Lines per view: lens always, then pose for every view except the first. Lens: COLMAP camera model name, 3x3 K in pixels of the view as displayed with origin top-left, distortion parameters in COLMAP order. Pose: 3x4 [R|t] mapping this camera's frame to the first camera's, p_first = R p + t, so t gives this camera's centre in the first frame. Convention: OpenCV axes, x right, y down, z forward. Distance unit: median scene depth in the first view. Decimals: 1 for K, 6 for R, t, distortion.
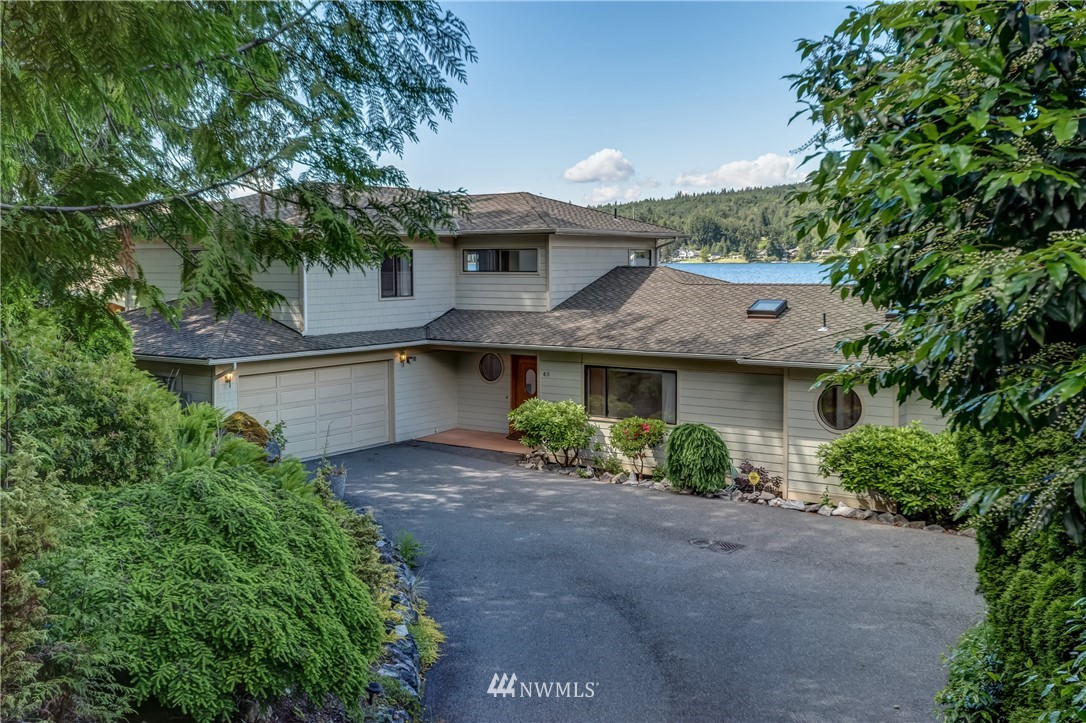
lens RADIAL K [[1065.4, 0, 544.5], [0, 1065.4, 360.7], [0, 0, 1]] dist [0.017787, 0.000000]
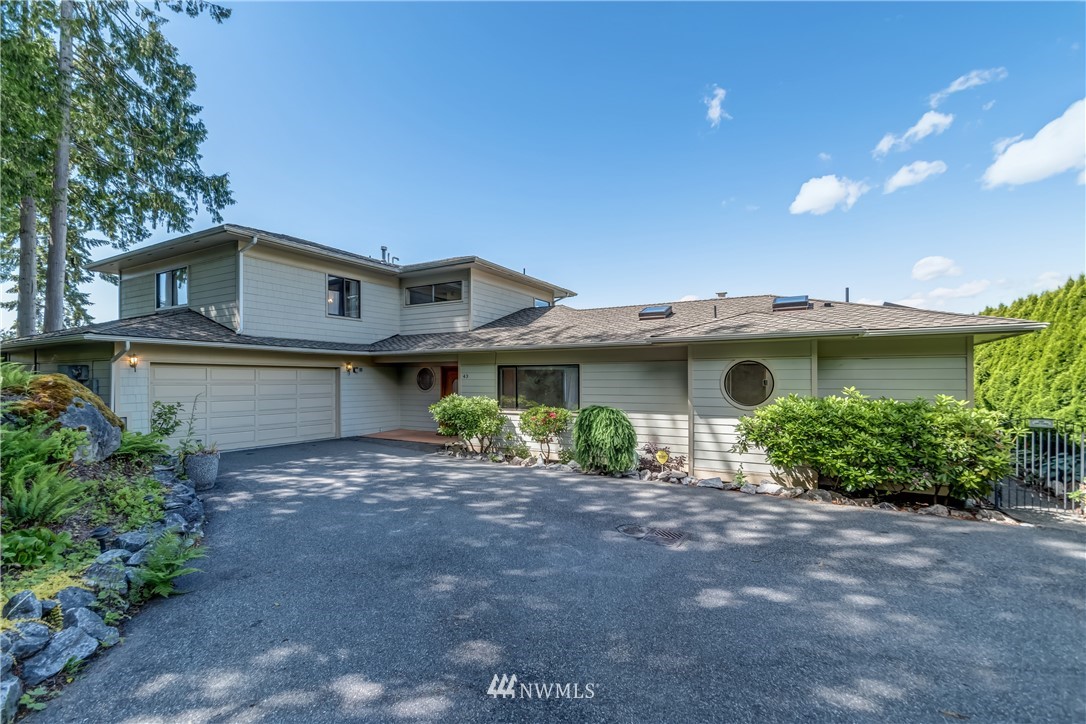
lens RADIAL K [[484.2, 0, 531.3], [0, 484.2, 378.4], [0, 0, 1]] dist [0.009816, -0.004742]
pose [[0.996748, 0.003683, 0.080497, 0.033202], [0.004139, 0.995296, -0.096788, 0.072563], [-0.080475, 0.096806, 0.992045, 0.499846]]
